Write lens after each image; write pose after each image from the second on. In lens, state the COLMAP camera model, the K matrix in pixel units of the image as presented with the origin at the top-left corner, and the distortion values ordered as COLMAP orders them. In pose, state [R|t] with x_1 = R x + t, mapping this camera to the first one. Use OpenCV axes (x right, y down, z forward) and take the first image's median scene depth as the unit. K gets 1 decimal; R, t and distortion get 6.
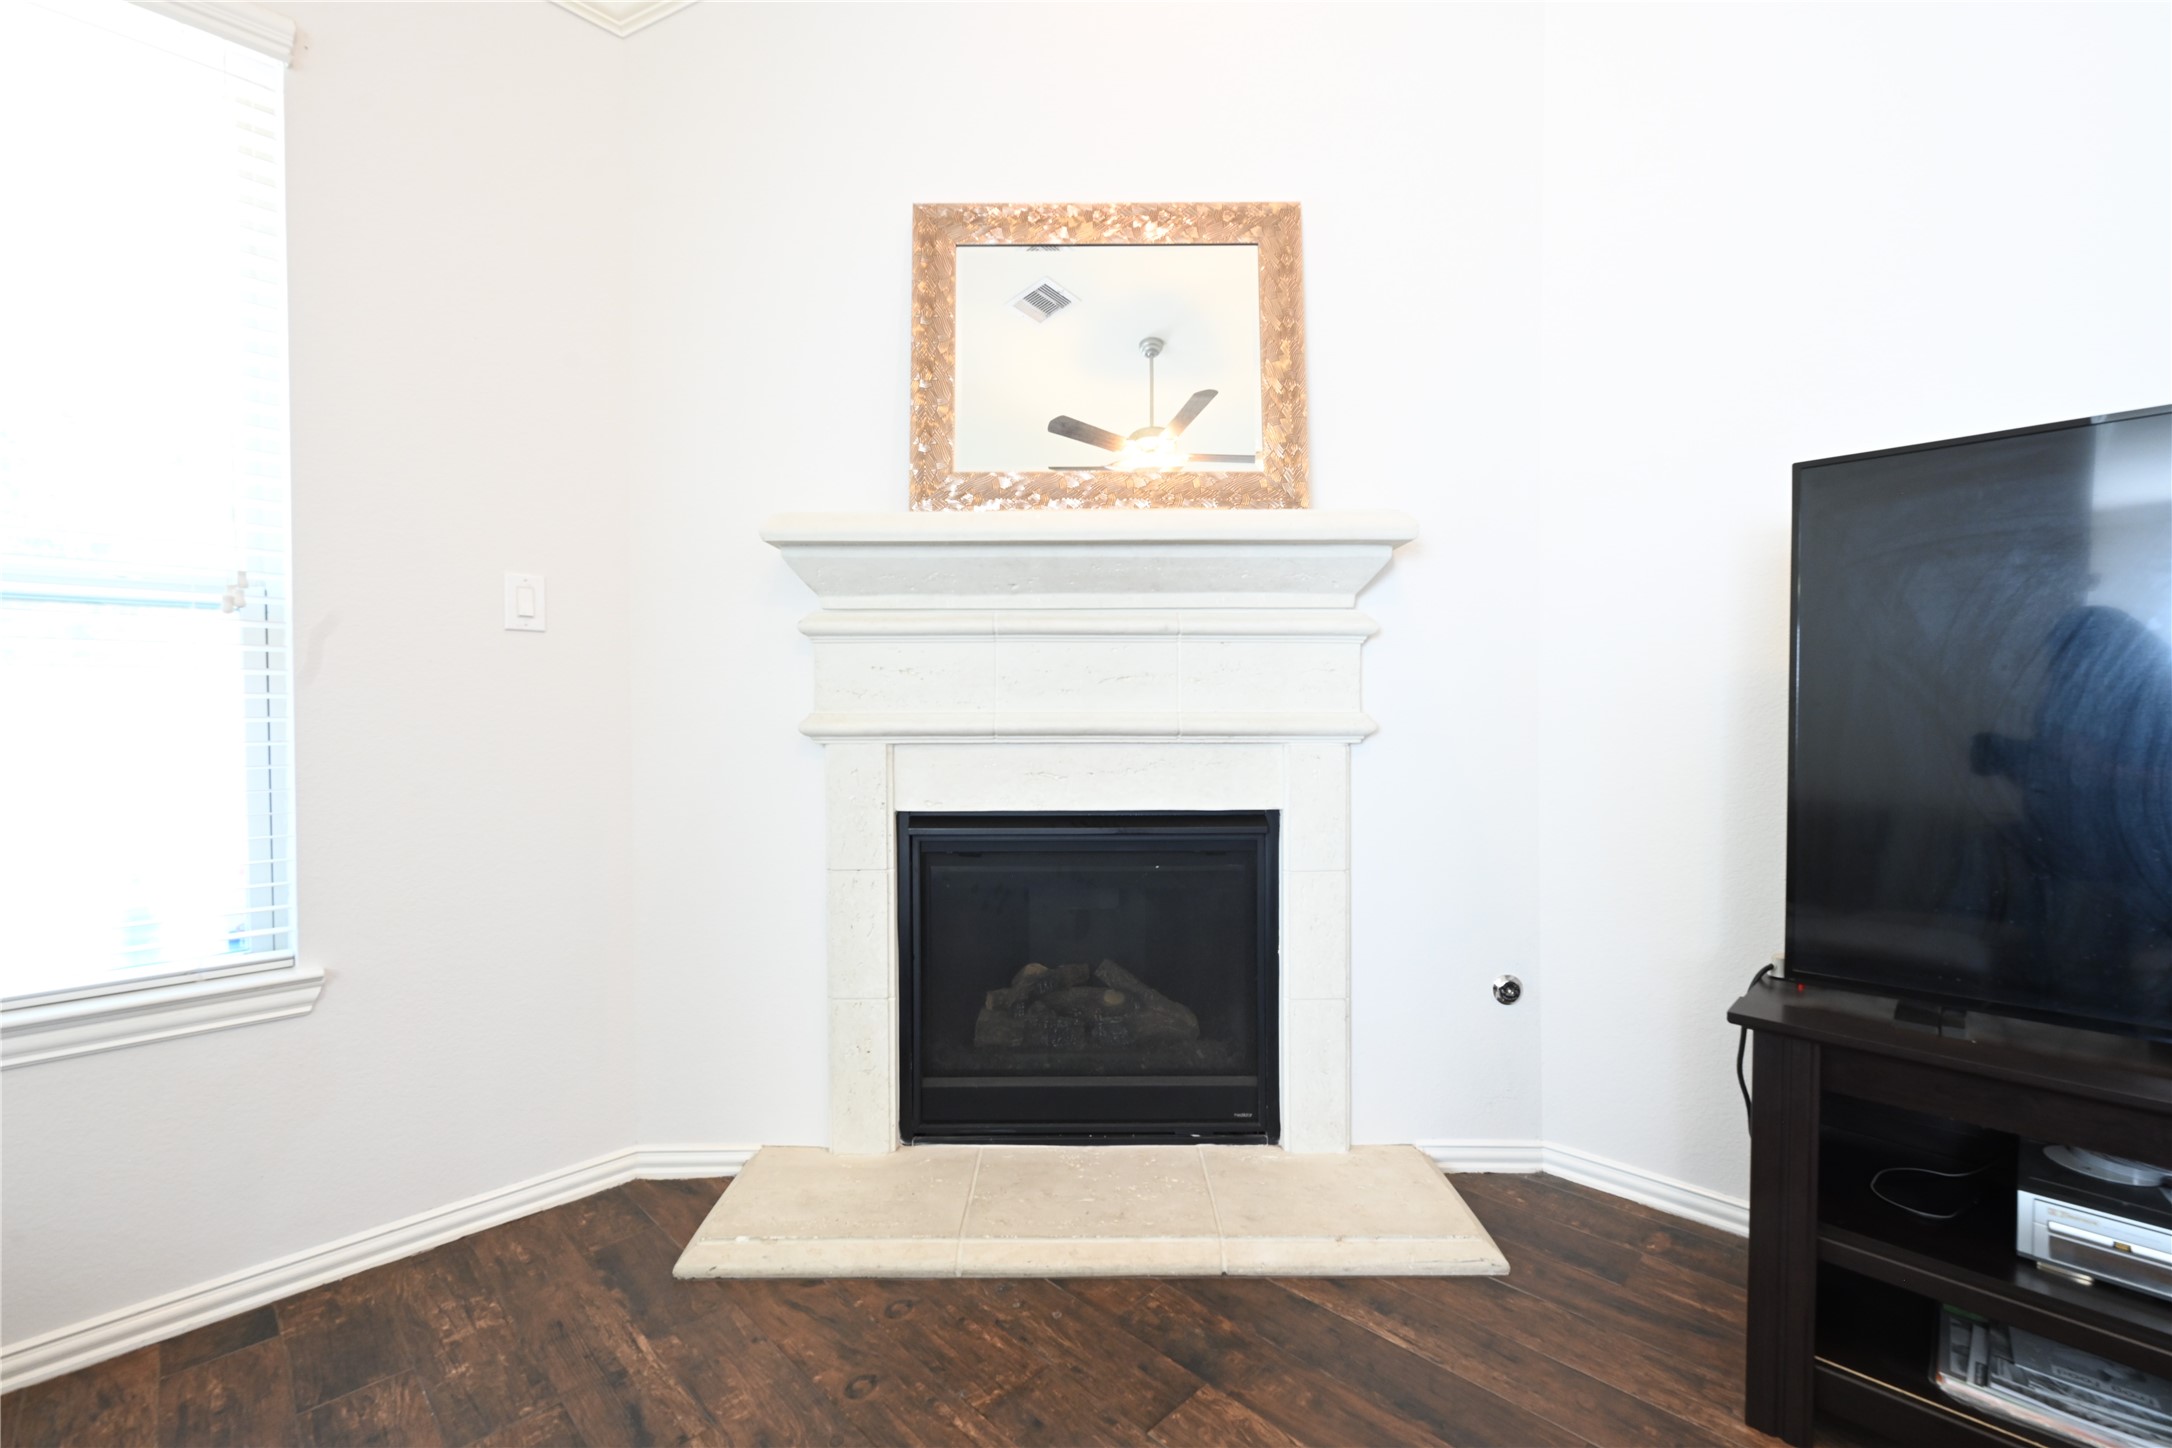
lens RADIAL K [[924.0, 0, 1091.7], [0, 924.0, 725.4], [0, 0, 1]] dist [-0.002240, -0.000096]
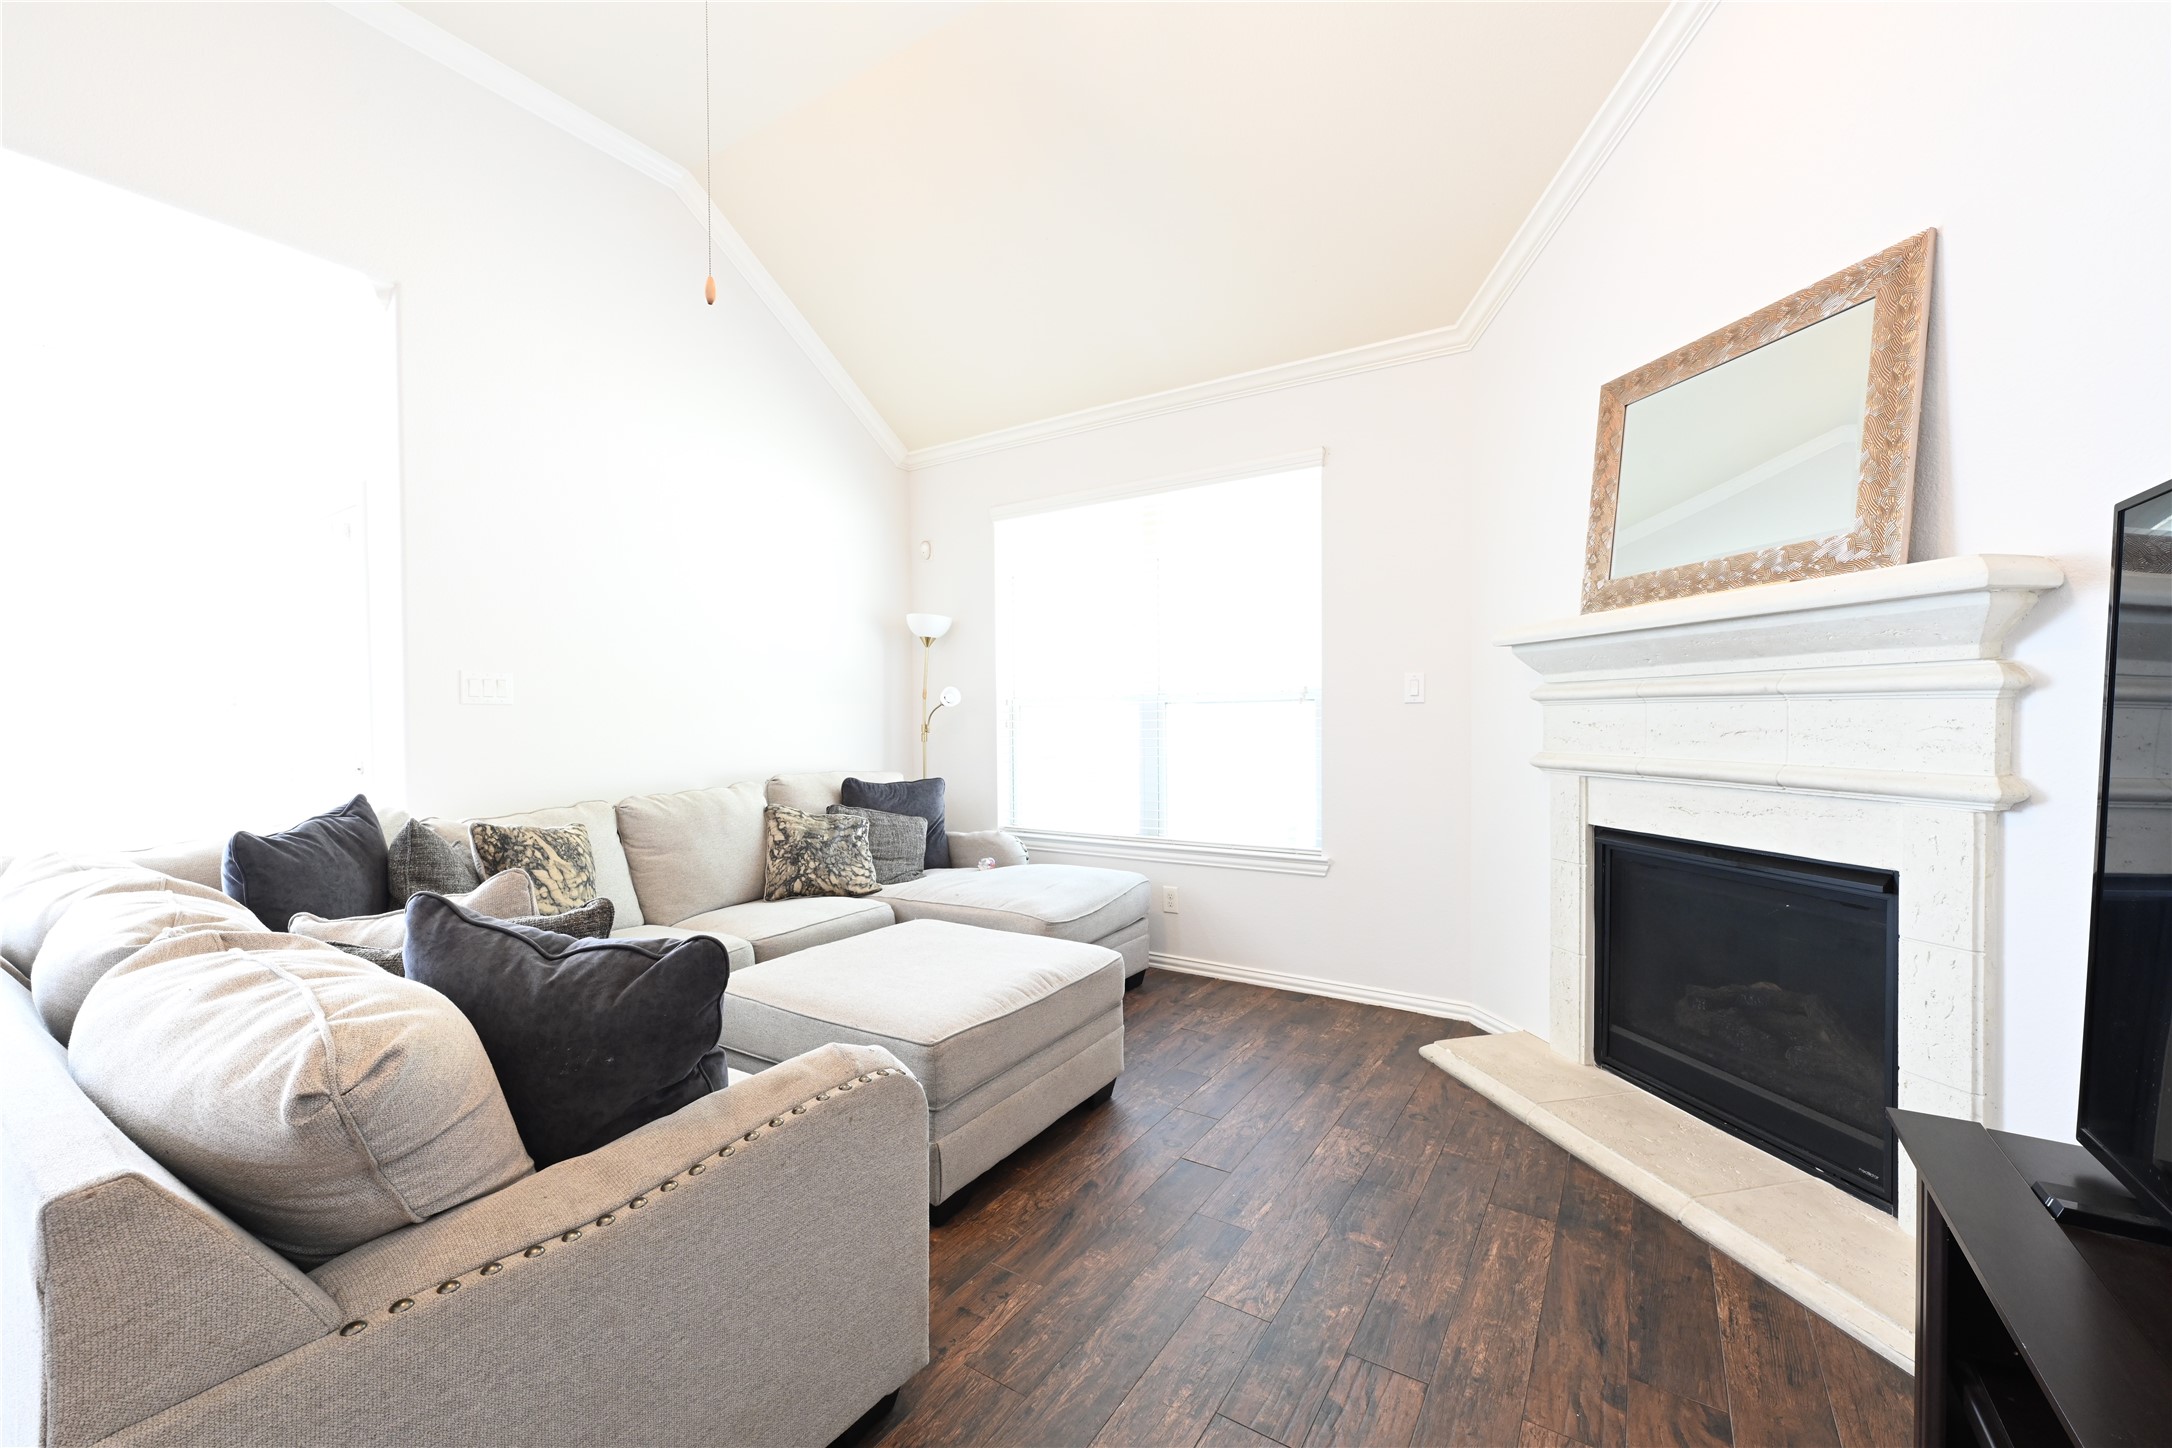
lens RADIAL K [[860.3, 0, 1083.2], [0, 860.3, 728.9], [0, 0, 1]] dist [-0.000436, -0.000038]
pose [[0.201623, 0.014588, -0.979355, 0.932529], [-0.006476, 0.999887, 0.013561, -0.066223], [0.979442, 0.003608, 0.201695, -0.016866]]
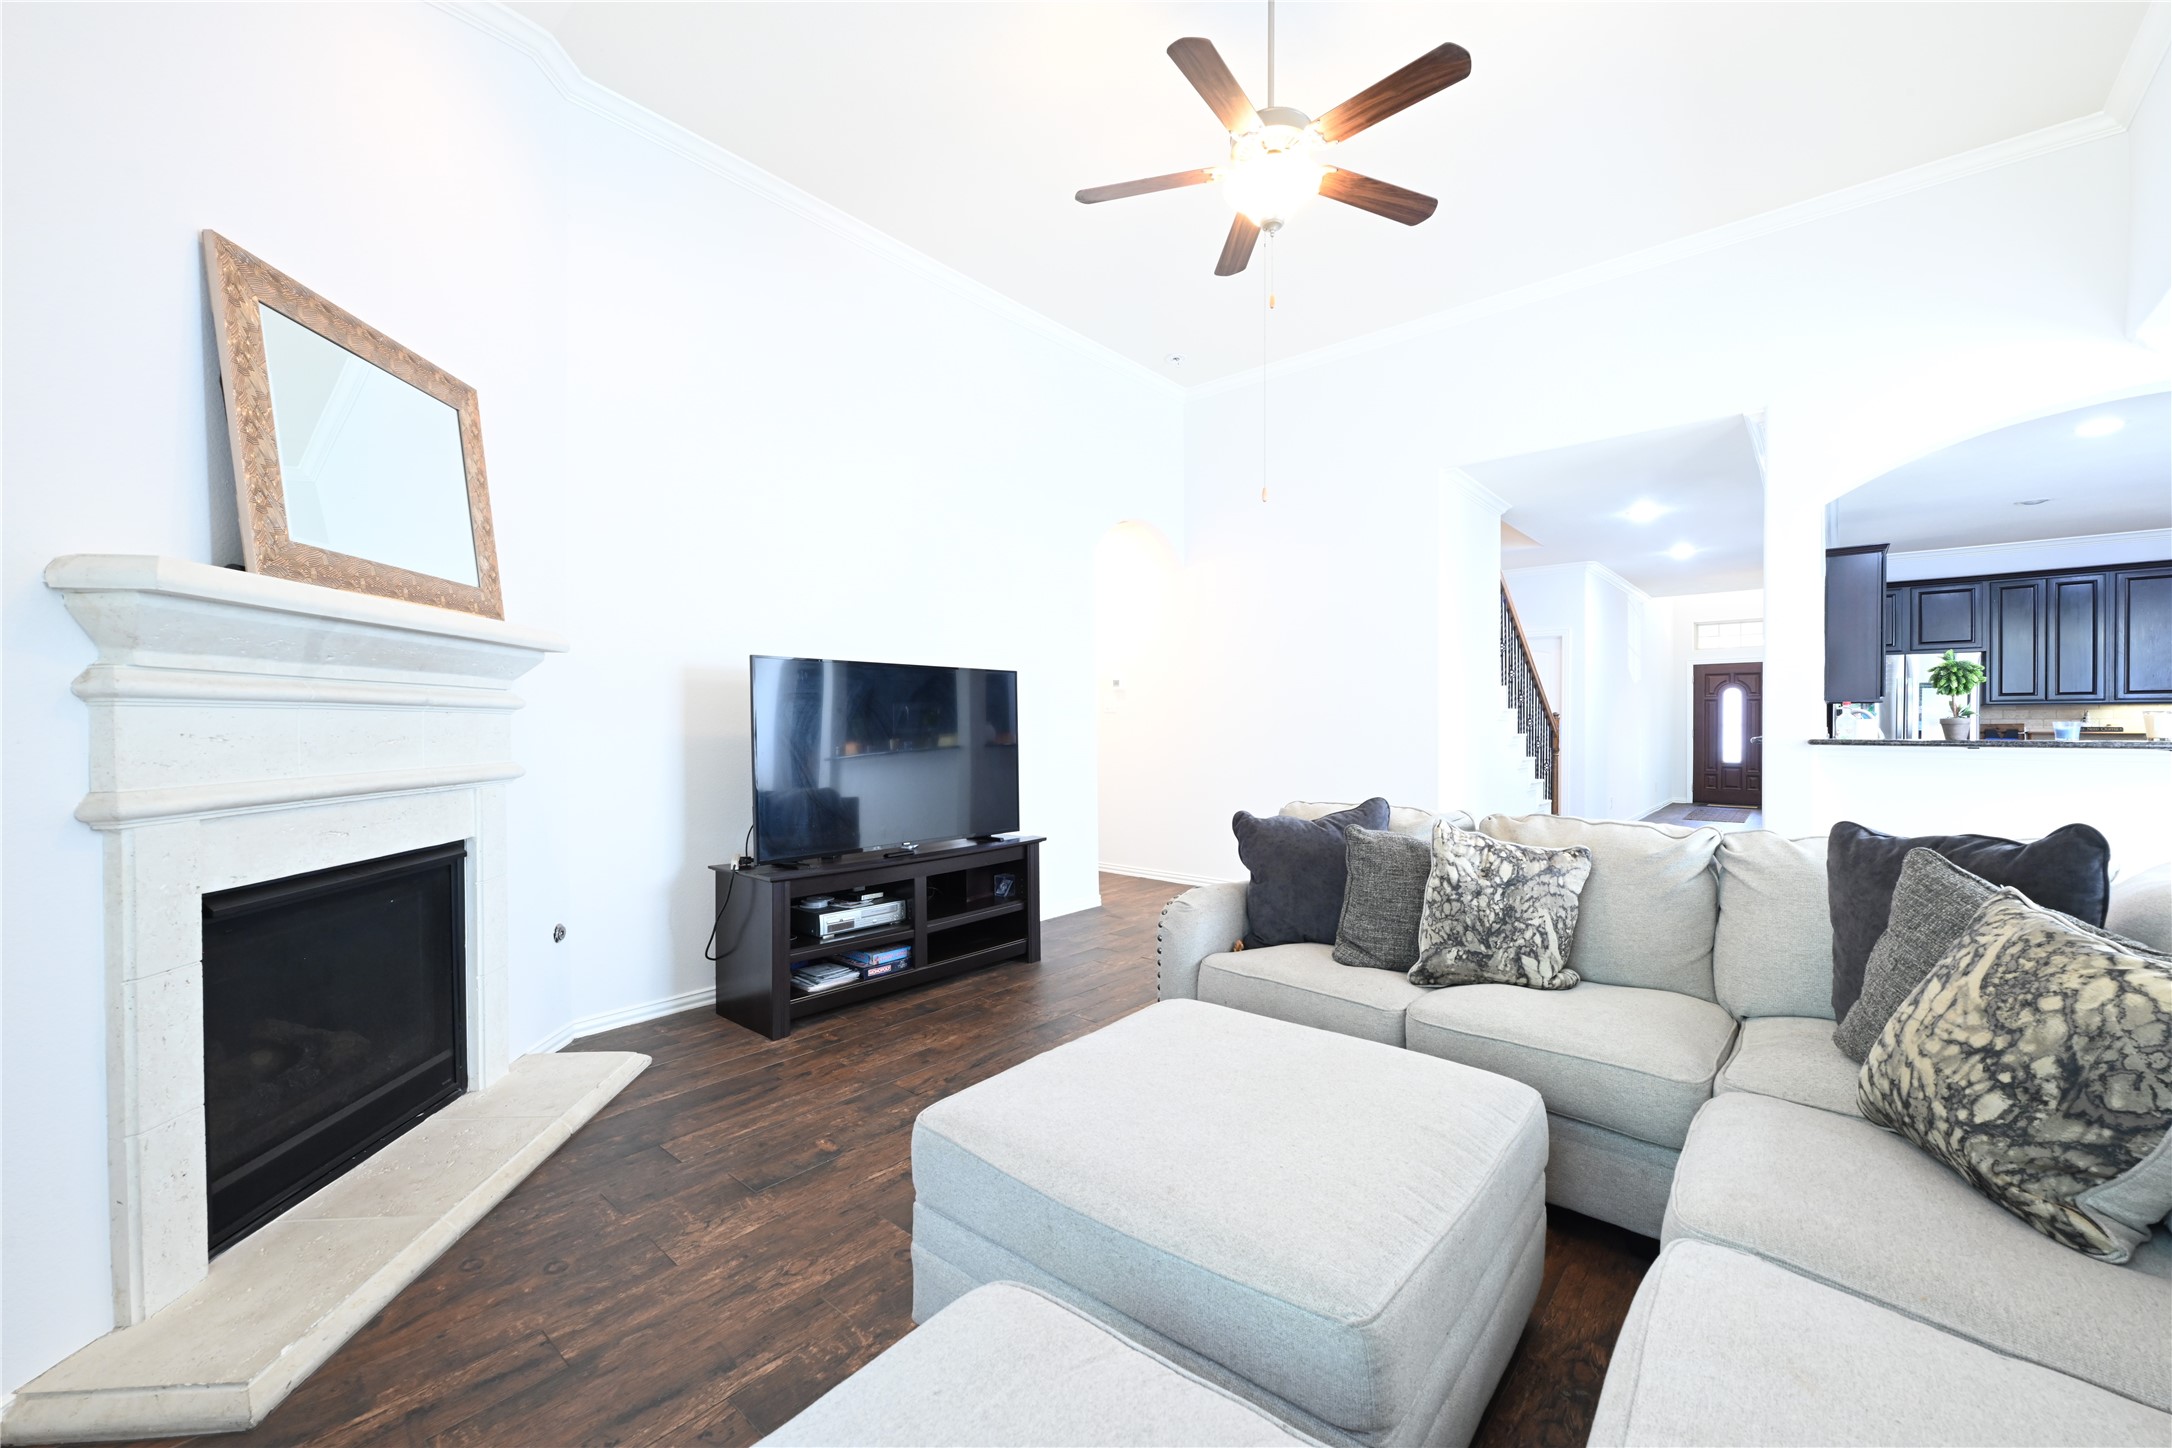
lens RADIAL K [[860.3, 0, 1083.2], [0, 860.3, 728.9], [0, 0, 1]] dist [-0.000436, -0.000038]
pose [[-0.067612, -0.003066, 0.997707, -1.125118], [0.014963, 0.999880, 0.004086, -0.059614], [-0.997599, 0.015205, -0.067558, 0.203369]]
